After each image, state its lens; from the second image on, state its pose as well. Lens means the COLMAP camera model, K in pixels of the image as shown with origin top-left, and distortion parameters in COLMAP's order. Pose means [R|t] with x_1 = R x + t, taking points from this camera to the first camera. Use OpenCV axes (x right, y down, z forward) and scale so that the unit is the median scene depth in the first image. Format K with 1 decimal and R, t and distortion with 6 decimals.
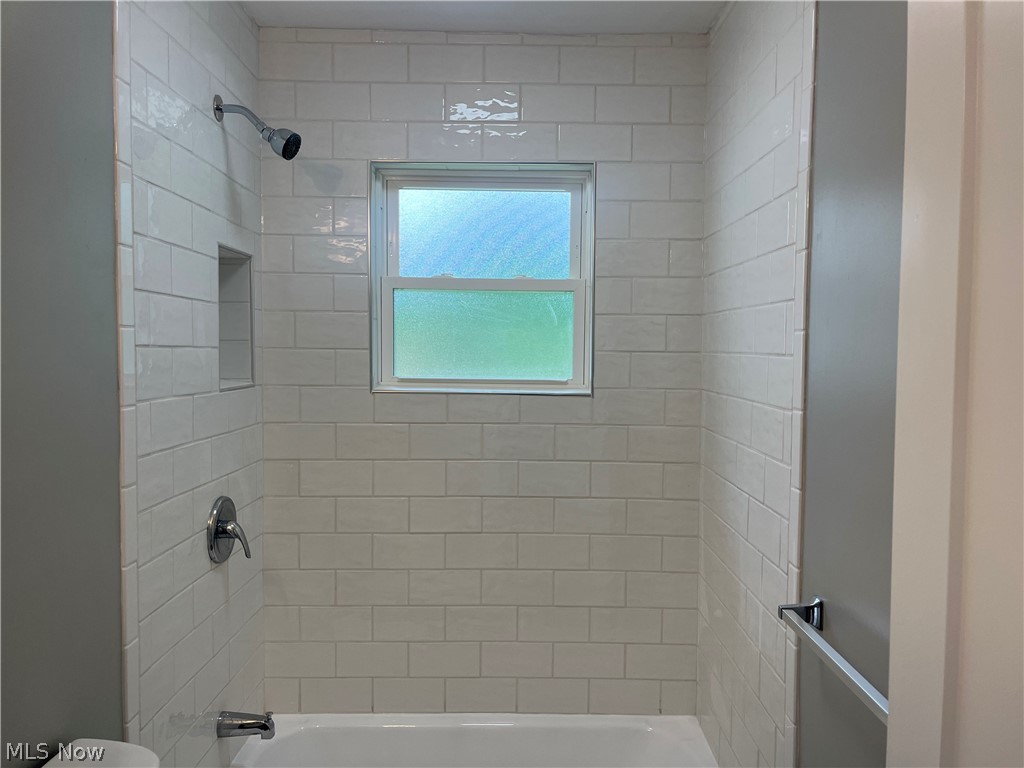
lens RADIAL K [[779.8, 0, 511.0], [0, 779.8, 383.6], [0, 0, 1]] dist [0.058259, -0.081093]
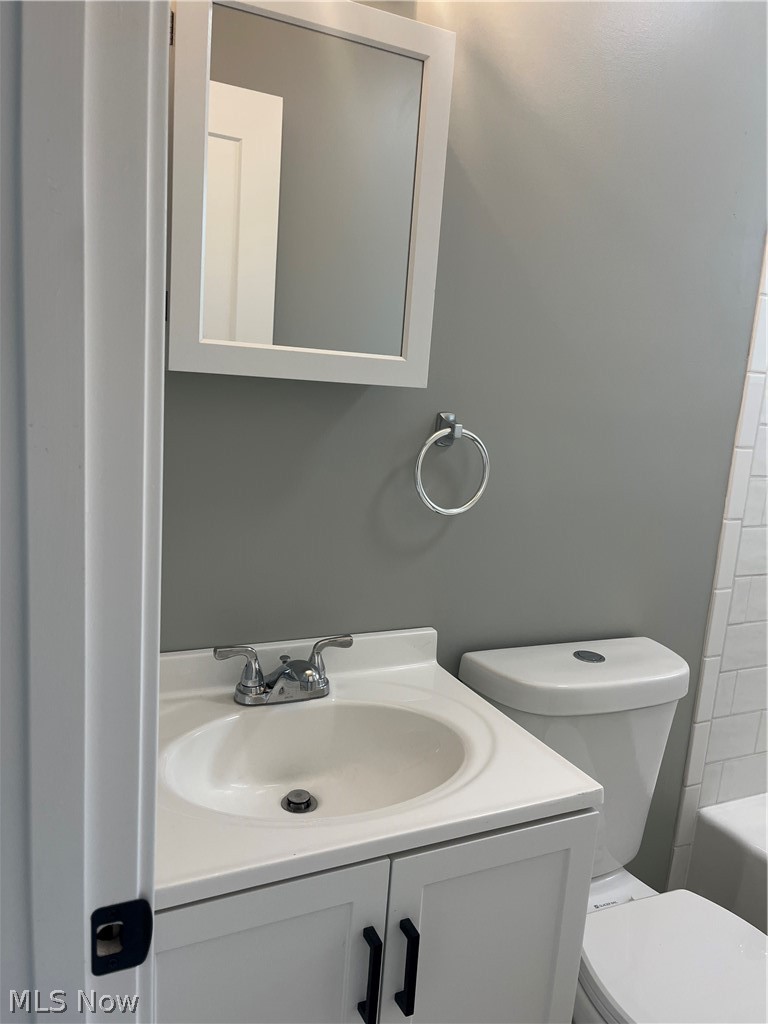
lens RADIAL K [[779.8, 0, 388.3], [0, 779.8, 513.6], [0, 0, 1]] dist [0.058259, -0.081093]
pose [[0.431279, 0.184065, -0.883243, 0.187287], [-0.113564, 0.982257, 0.149247, 0.076954], [0.895043, 0.035938, 0.444530, 0.058232]]
